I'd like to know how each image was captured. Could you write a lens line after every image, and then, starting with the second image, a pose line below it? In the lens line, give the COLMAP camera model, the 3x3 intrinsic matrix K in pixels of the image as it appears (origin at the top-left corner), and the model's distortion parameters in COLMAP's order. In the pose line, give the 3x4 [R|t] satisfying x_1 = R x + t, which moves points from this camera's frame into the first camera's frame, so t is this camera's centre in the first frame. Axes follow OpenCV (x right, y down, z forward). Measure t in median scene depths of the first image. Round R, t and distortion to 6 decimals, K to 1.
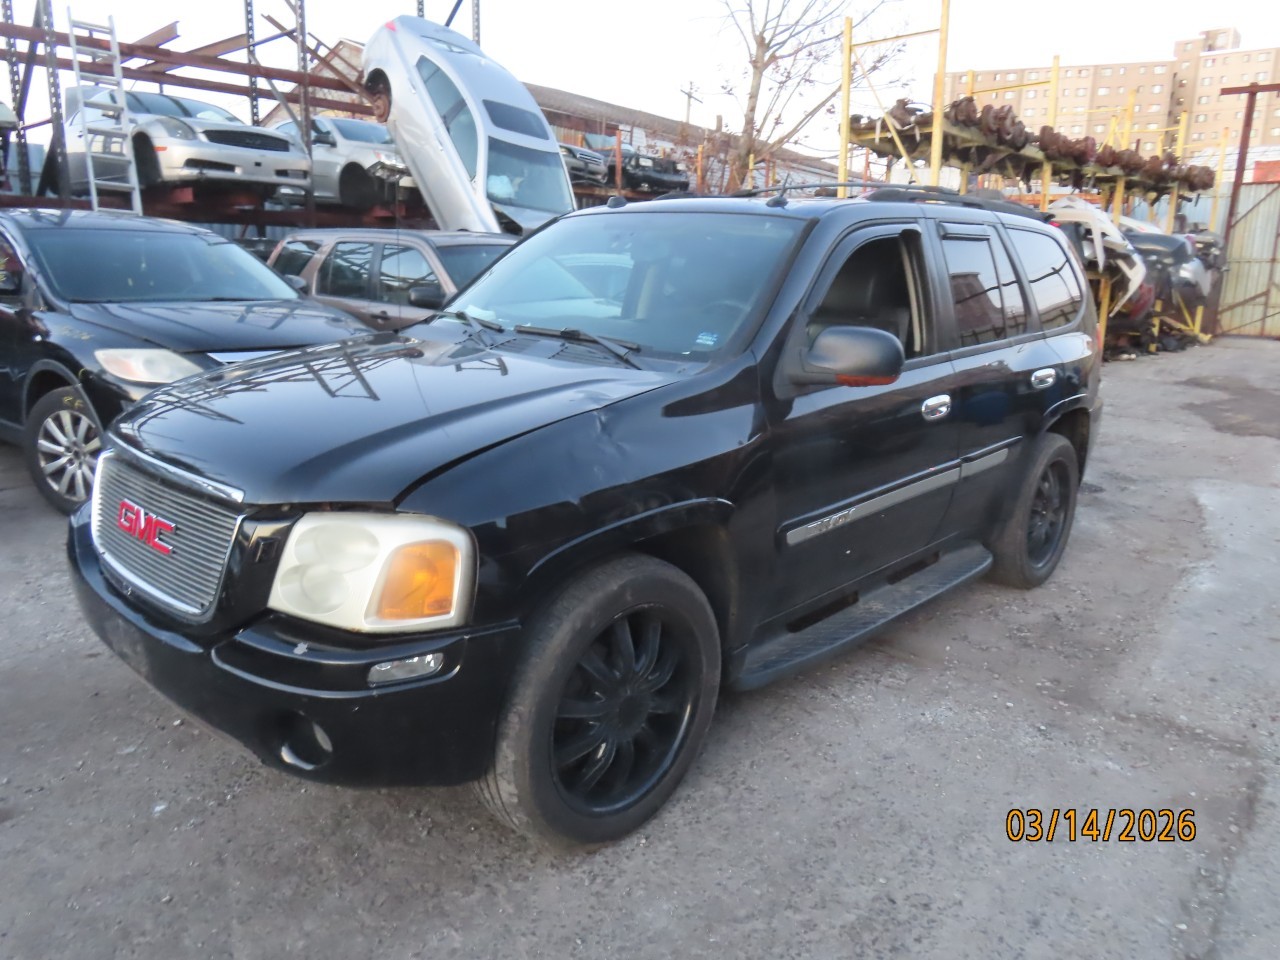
lens RADIAL K [[923.2, 0, 643.7], [0, 923.2, 477.8], [0, 0, 1]] dist [-0.004972, 0.006650]
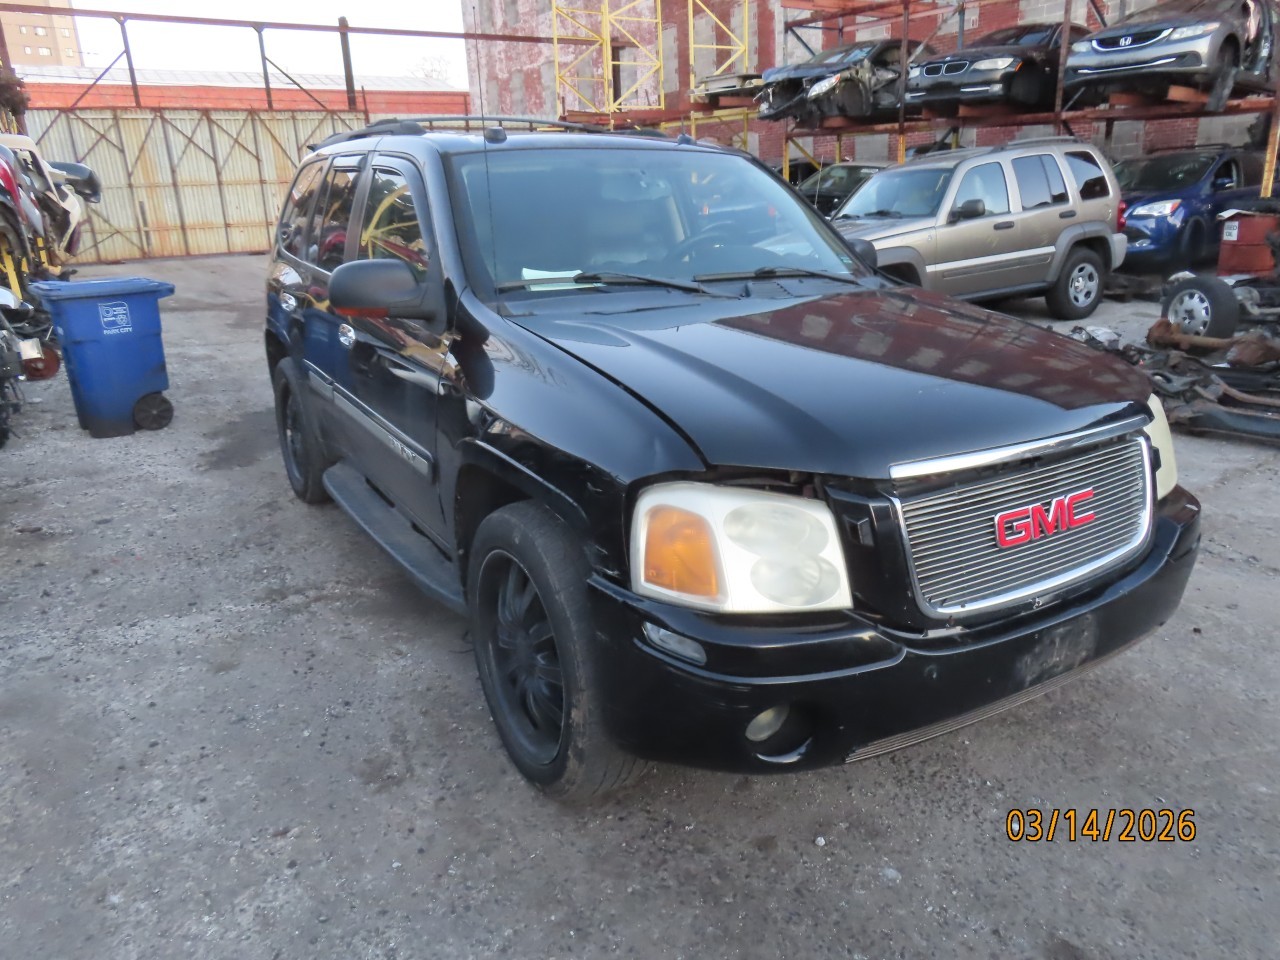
lens RADIAL K [[923.2, 0, 640.3], [0, 923.2, 478.5], [0, 0, 1]] dist [-0.004972, 0.006650]
pose [[0.279268, -0.319596, 0.905466, -0.248172], [0.251223, 0.934456, 0.252346, -0.052460], [-0.926767, 0.157002, 0.341253, 0.181764]]
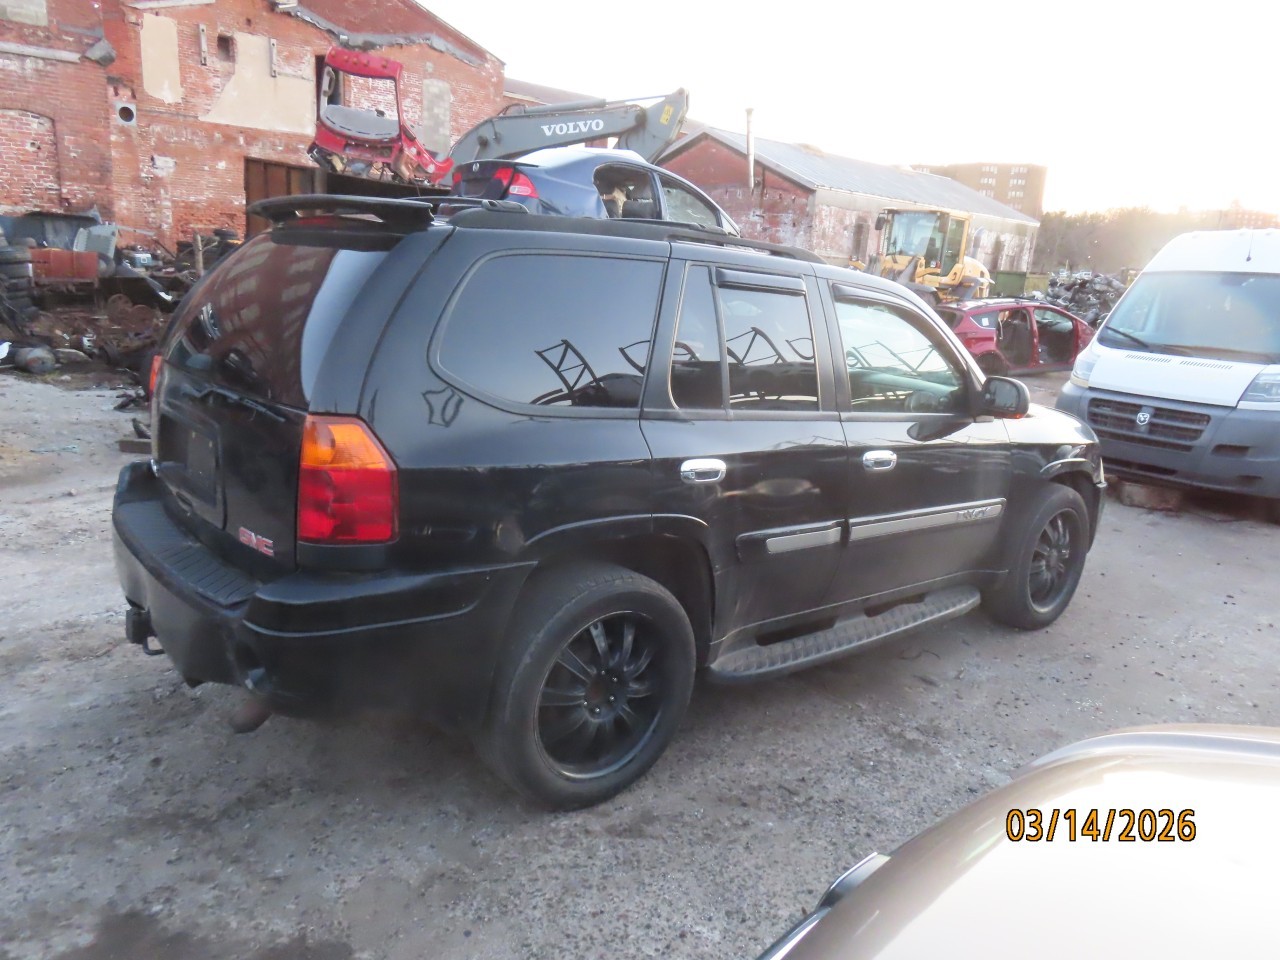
lens RADIAL K [[923.2, 0, 638.9], [0, 923.2, 480.6], [0, 0, 1]] dist [-0.004972, 0.006650]
pose [[-0.986583, -0.132294, 0.095663, 0.023511], [-0.077485, 0.895199, 0.438878, -0.152844], [-0.143699, 0.425578, -0.893440, 0.596224]]
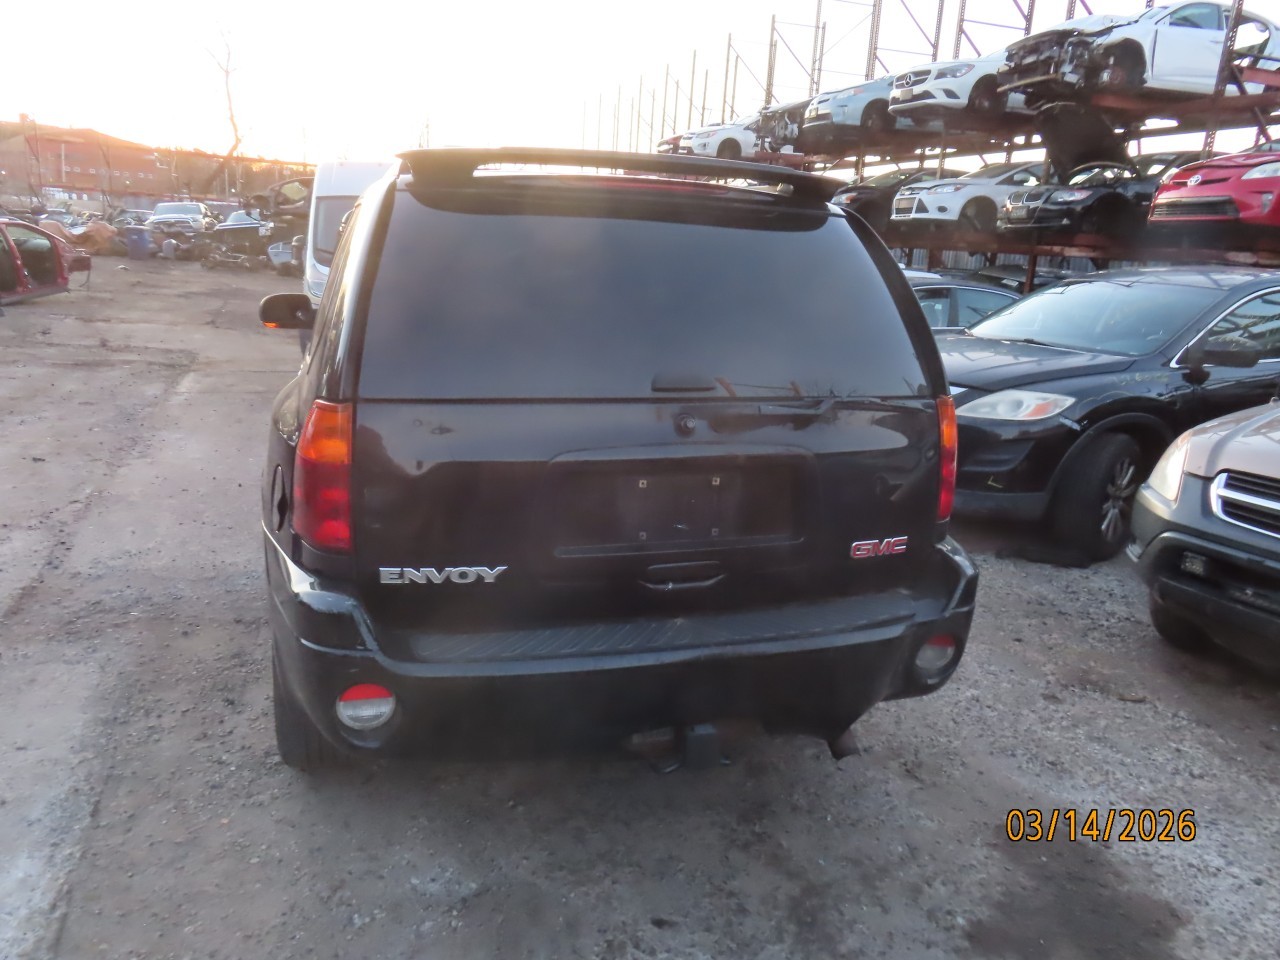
lens RADIAL K [[923.2, 0, 638.9], [0, 923.2, 478.7], [0, 0, 1]] dist [-0.004972, 0.006650]
pose [[-0.492670, 0.144577, -0.858122, 0.286269], [-0.266351, 0.913724, 0.306864, -0.109230], [0.828453, 0.379744, -0.411656, 0.477179]]
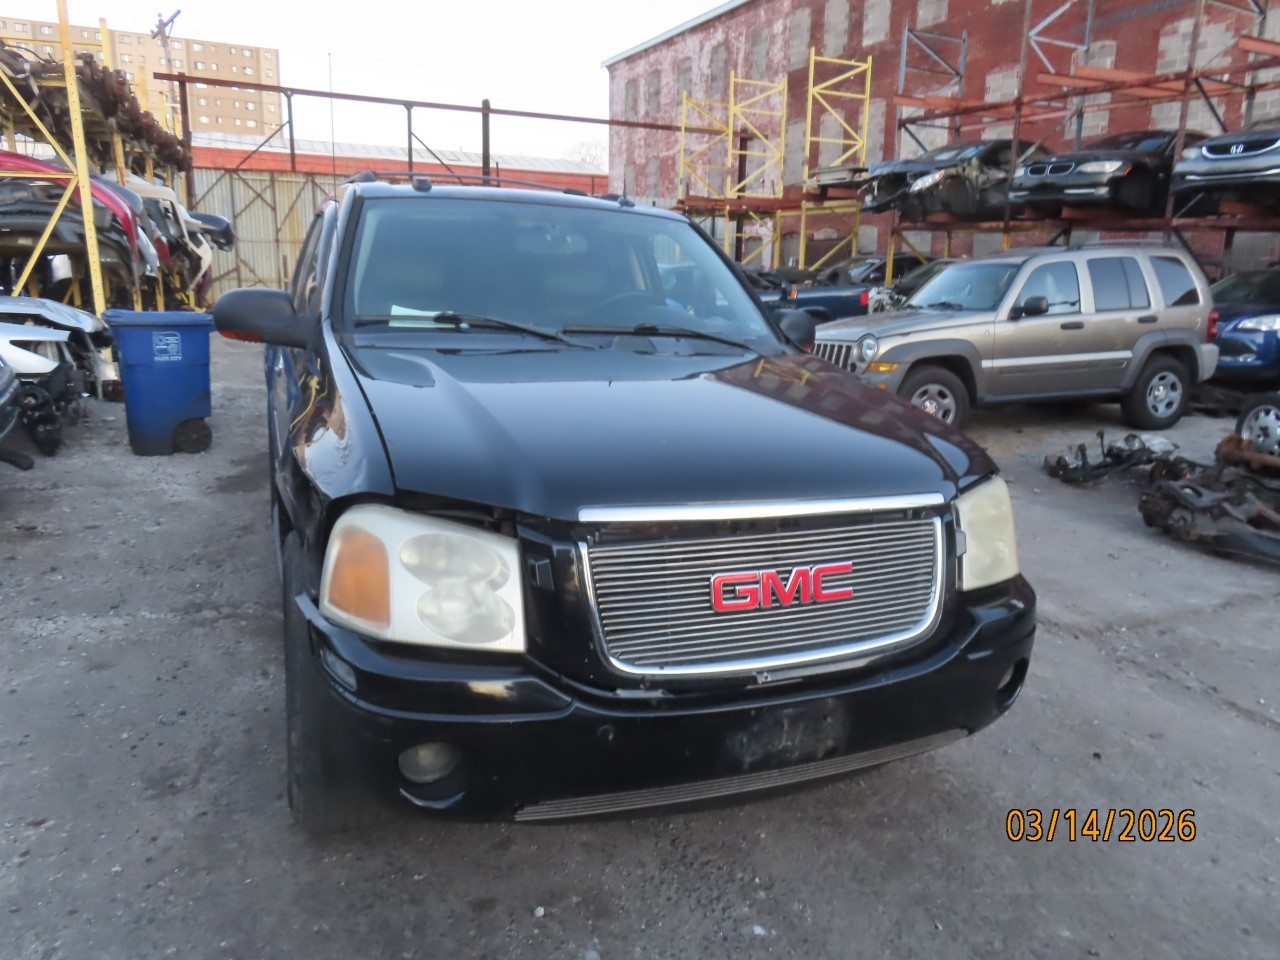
lens RADIAL K [[923.2, 0, 641.9], [0, 923.2, 478.0], [0, 0, 1]] dist [-0.004972, 0.006650]
pose [[0.421674, -0.207731, 0.882632, -0.224724], [0.183116, 0.972857, 0.141483, -0.031582], [-0.888065, 0.101965, 0.448268, 0.126672]]
